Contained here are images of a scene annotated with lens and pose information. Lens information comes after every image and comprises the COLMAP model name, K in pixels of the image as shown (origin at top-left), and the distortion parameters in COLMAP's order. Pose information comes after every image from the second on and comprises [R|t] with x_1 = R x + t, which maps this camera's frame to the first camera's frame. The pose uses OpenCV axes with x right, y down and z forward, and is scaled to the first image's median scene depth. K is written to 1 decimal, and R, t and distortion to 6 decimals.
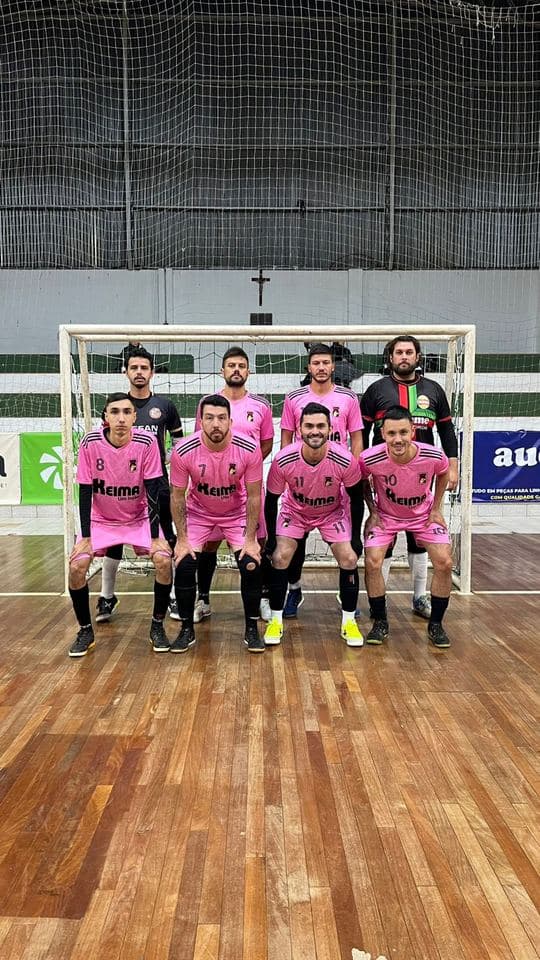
lens RADIAL K [[713.8, 0, 279.3], [0, 713.8, 477.1], [0, 0, 1]] dist [0.065798, -0.092570]
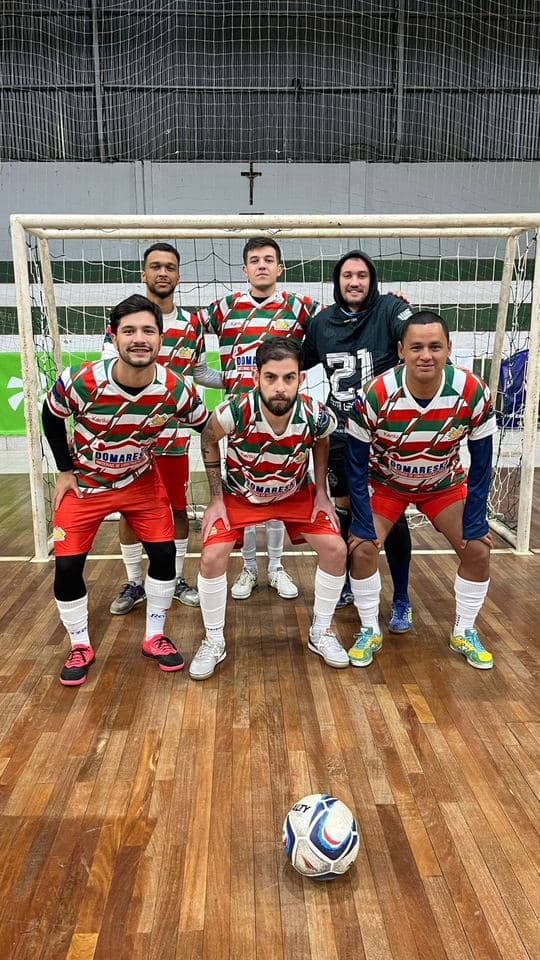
lens RADIAL K [[711.9, 0, 270.0], [0, 711.9, 480.0], [0, 0, 1]] dist [0.020701, -0.005665]
pose [[0.999910, -0.007735, 0.010938, -0.039249], [0.006324, 0.992312, 0.123598, -0.023850], [-0.011810, -0.123518, 0.992272, 0.199198]]
